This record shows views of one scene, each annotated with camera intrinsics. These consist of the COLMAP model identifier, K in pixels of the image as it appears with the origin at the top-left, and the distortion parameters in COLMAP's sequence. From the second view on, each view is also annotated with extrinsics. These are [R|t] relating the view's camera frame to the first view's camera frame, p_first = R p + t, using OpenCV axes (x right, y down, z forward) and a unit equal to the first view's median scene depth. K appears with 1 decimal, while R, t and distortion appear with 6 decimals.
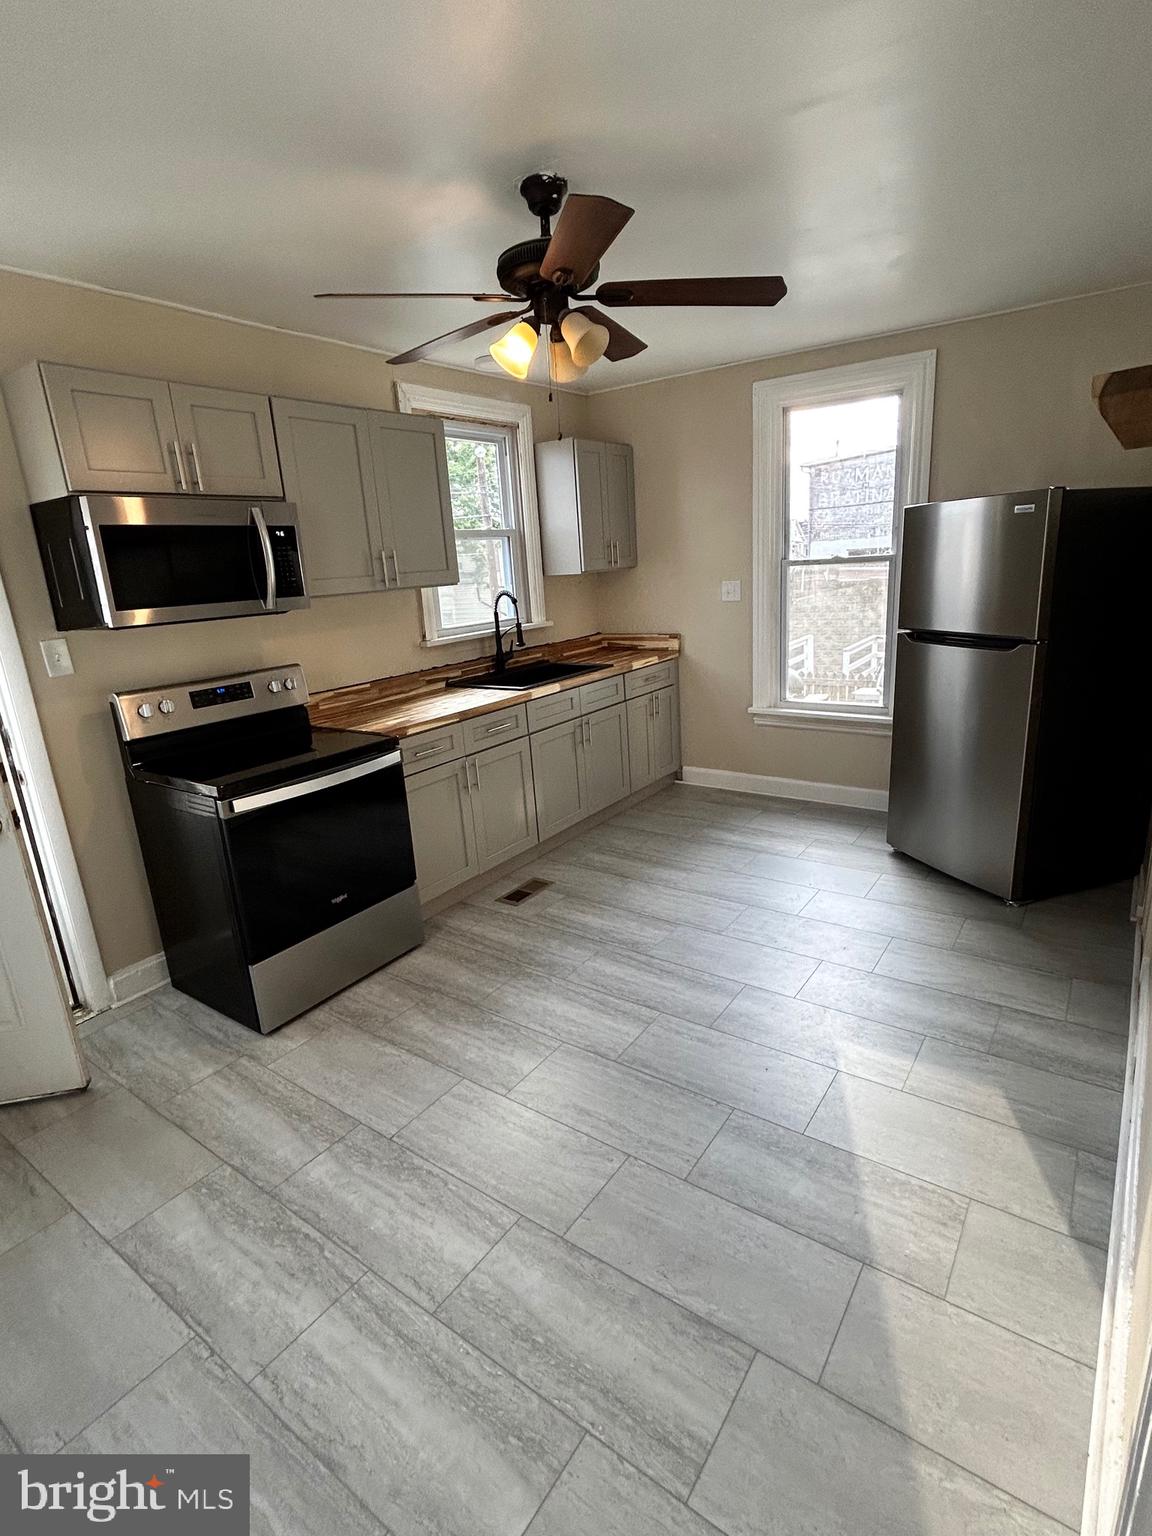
lens RADIAL K [[760.6, 0, 582.2], [0, 760.6, 768.5], [0, 0, 1]] dist [-0.001658, 0.000814]
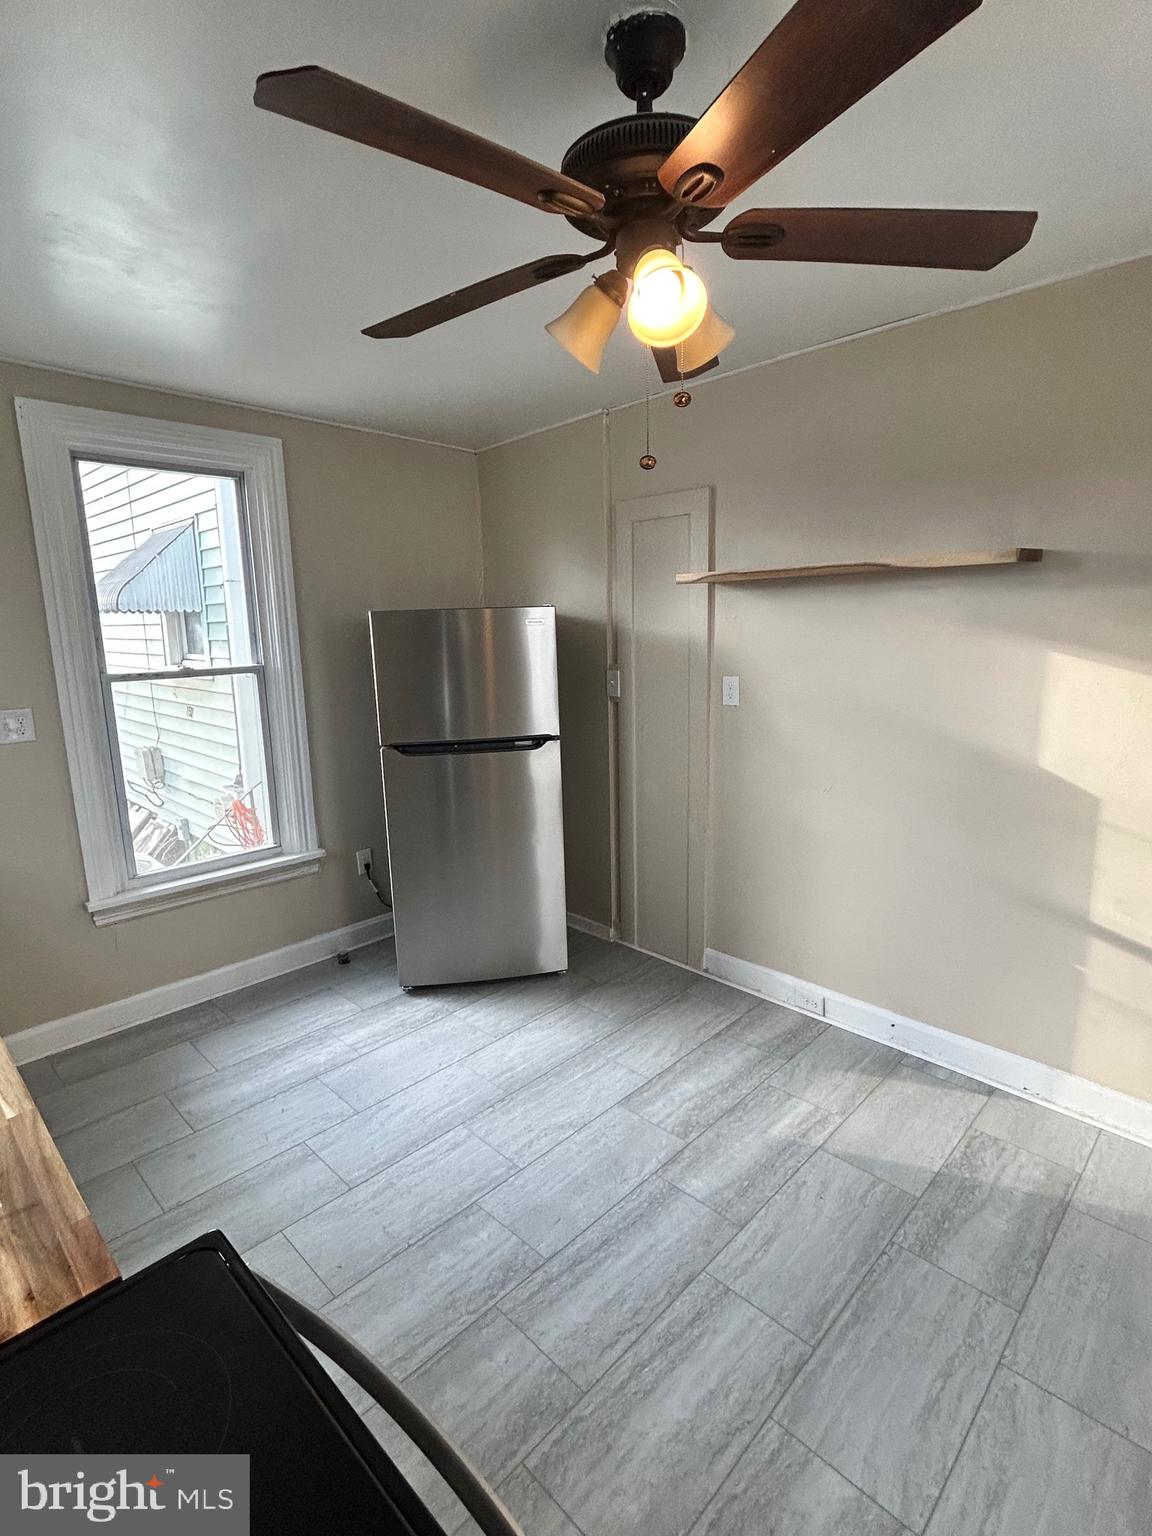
lens RADIAL K [[760.6, 0, 577.7], [0, 760.6, 767.4], [0, 0, 1]] dist [-0.001658, 0.000814]
pose [[0.158384, -0.133565, 0.978302, -0.365116], [0.278145, 0.956718, 0.085588, -0.152319], [-0.947391, 0.258555, 0.188679, 0.557366]]
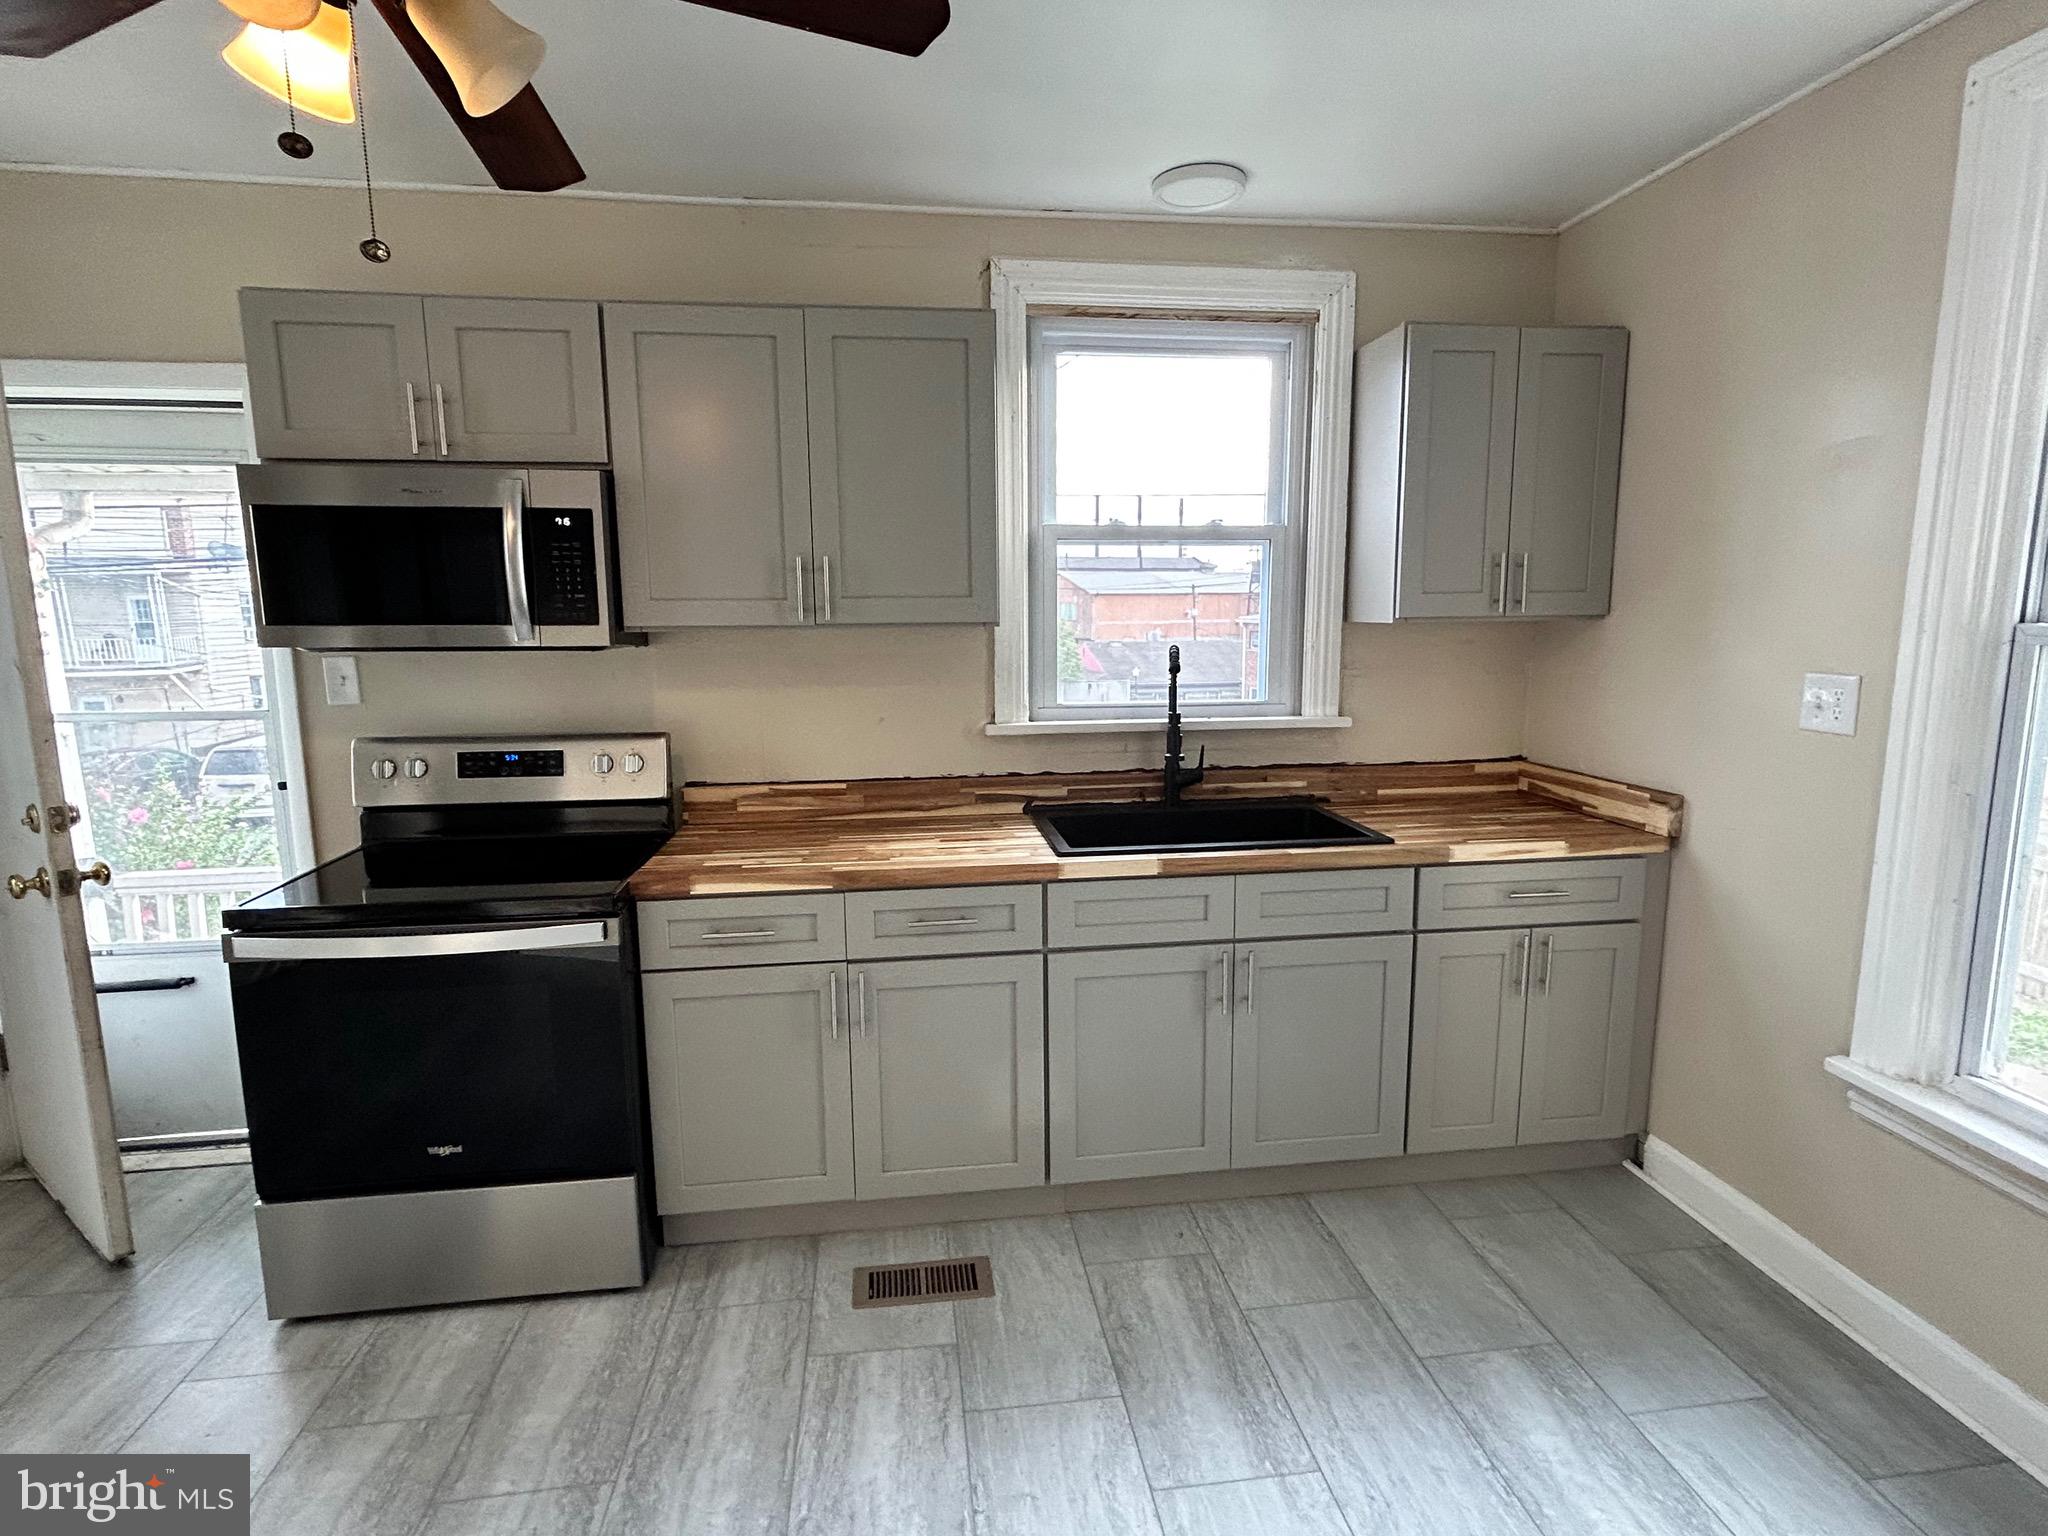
lens RADIAL K [[1014.2, 0, 1009.9], [0, 1014.2, 761.6], [0, 0, 1]] dist [-0.001658, 0.000814]
pose [[0.676564, 0.163966, -0.717897, 0.321172], [-0.229172, 0.973365, 0.006337, -0.147705], [0.699815, 0.160234, 0.696120, 0.506472]]
